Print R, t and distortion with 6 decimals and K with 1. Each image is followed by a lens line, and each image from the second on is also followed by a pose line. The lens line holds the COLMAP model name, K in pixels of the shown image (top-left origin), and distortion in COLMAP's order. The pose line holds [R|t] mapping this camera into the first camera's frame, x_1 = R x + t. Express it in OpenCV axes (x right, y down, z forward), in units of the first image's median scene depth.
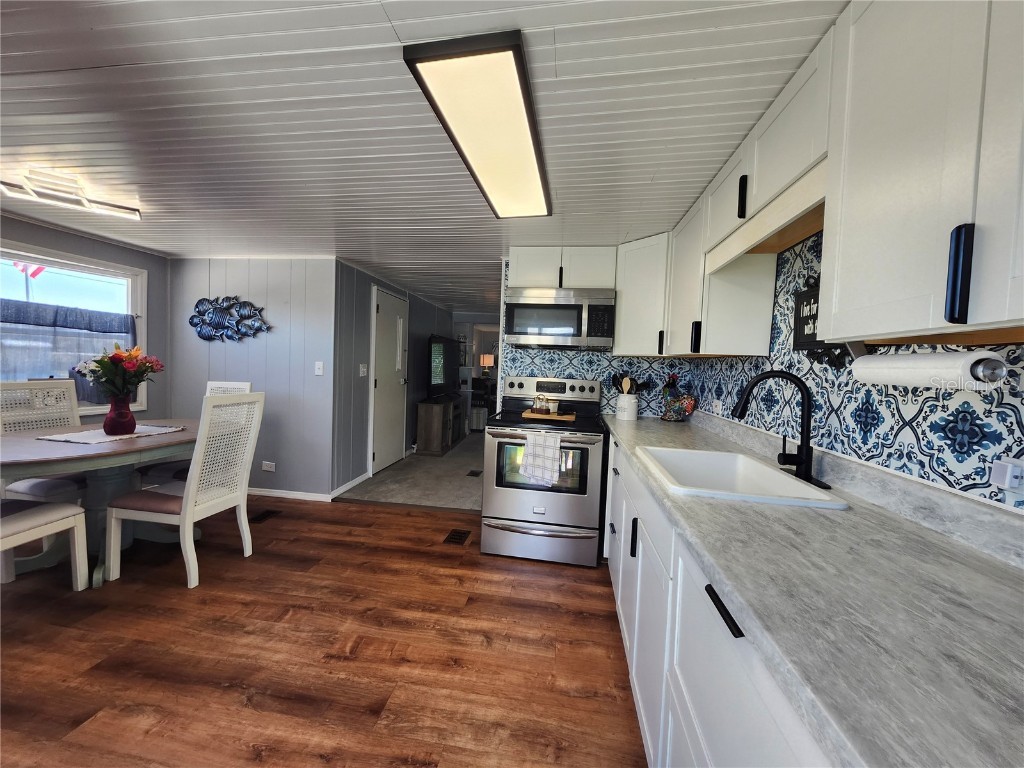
lens RADIAL K [[402.5, 0, 506.7], [0, 402.5, 383.0], [0, 0, 1]] dist [0.004024, -0.000242]
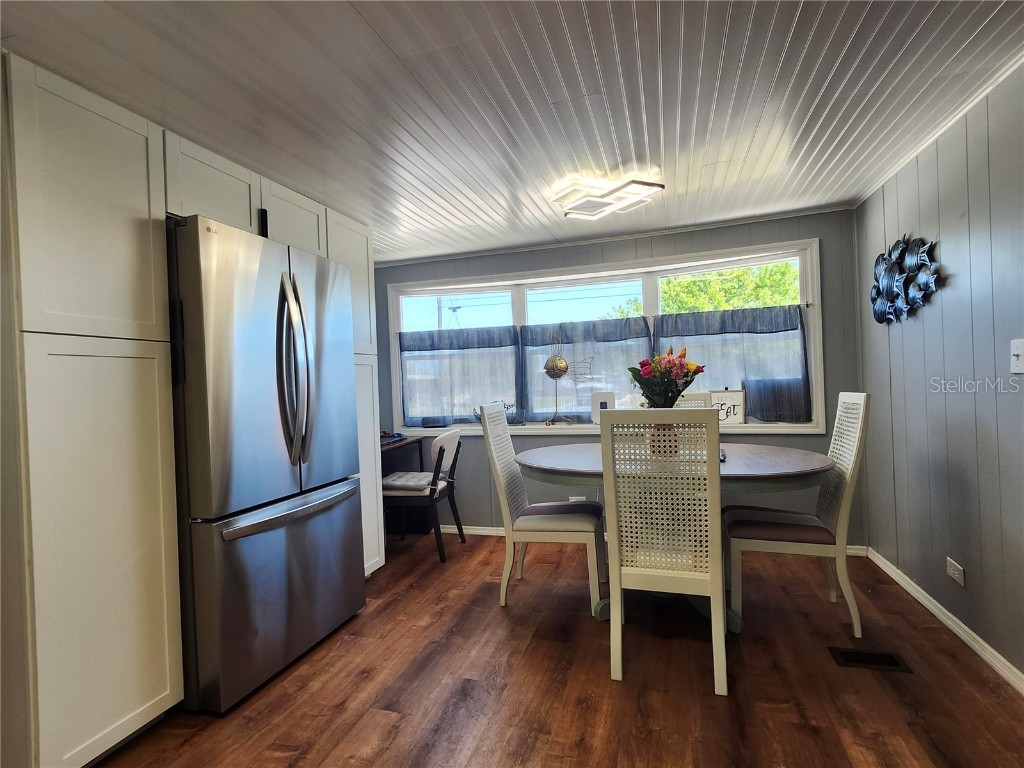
lens RADIAL K [[525.0, 0, 505.4], [0, 525.0, 384.5], [0, 0, 1]] dist [0.001381, 0.001737]
pose [[-0.150234, -0.024866, -0.988338, 0.196012], [-0.008786, 0.999678, -0.023816, 0.013132], [0.988611, 0.005106, -0.150404, 1.040600]]
